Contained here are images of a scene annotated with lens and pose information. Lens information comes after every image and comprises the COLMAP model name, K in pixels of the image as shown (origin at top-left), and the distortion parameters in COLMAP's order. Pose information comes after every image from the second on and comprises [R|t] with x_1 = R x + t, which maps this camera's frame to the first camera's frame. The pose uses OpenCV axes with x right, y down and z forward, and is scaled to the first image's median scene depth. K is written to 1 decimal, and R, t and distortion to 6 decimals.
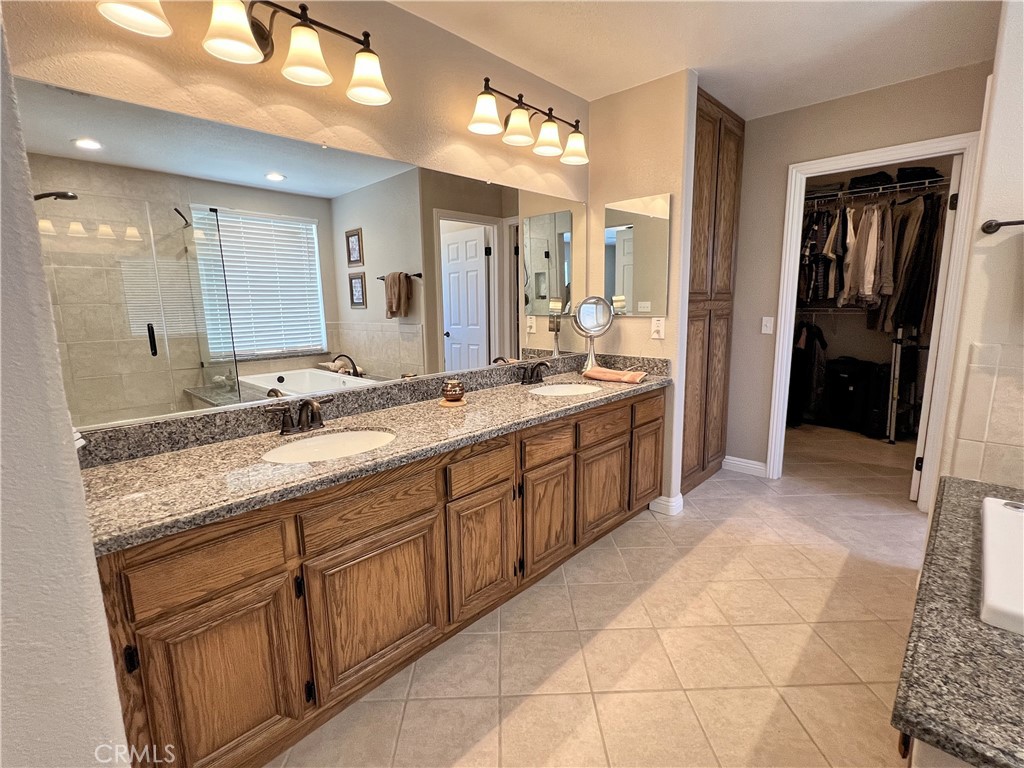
lens RADIAL K [[485.3, 0, 512.9], [0, 485.3, 381.9], [0, 0, 1]] dist [0.000444, 0.000071]
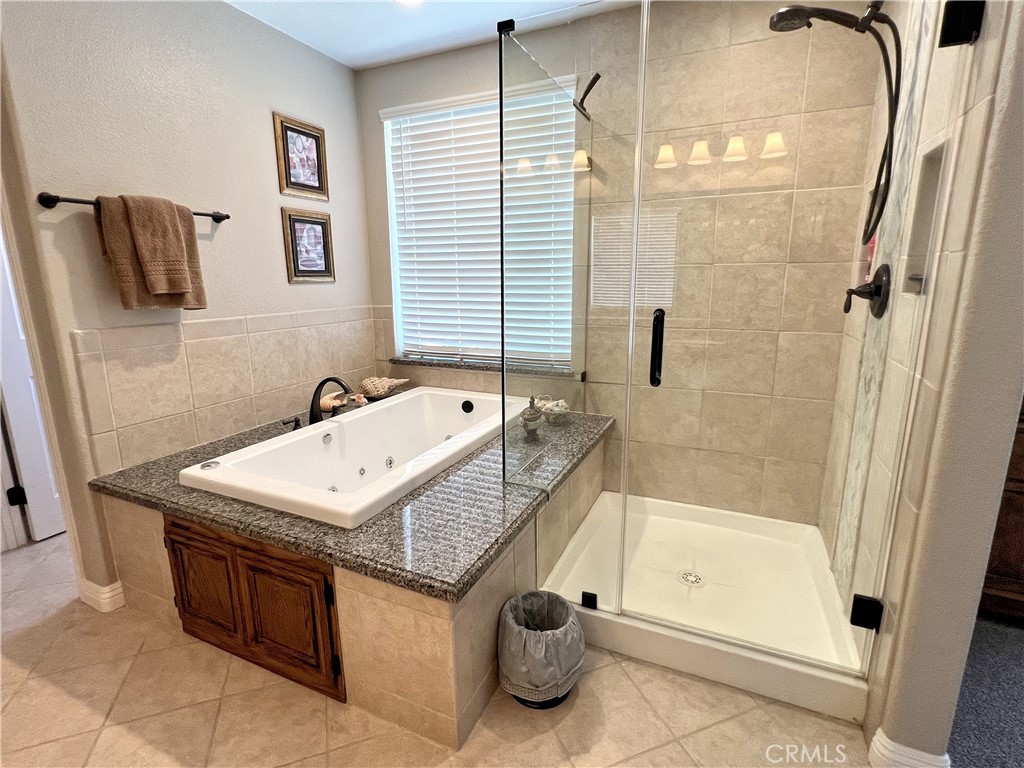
lens RADIAL K [[485.3, 0, 513.2], [0, 485.3, 379.6], [0, 0, 1]] dist [0.000444, 0.000071]
pose [[-0.332337, -0.185849, 0.924669, -0.183333], [0.169106, 0.952765, 0.252275, -0.087025], [-0.927877, 0.240208, -0.285211, 0.545958]]
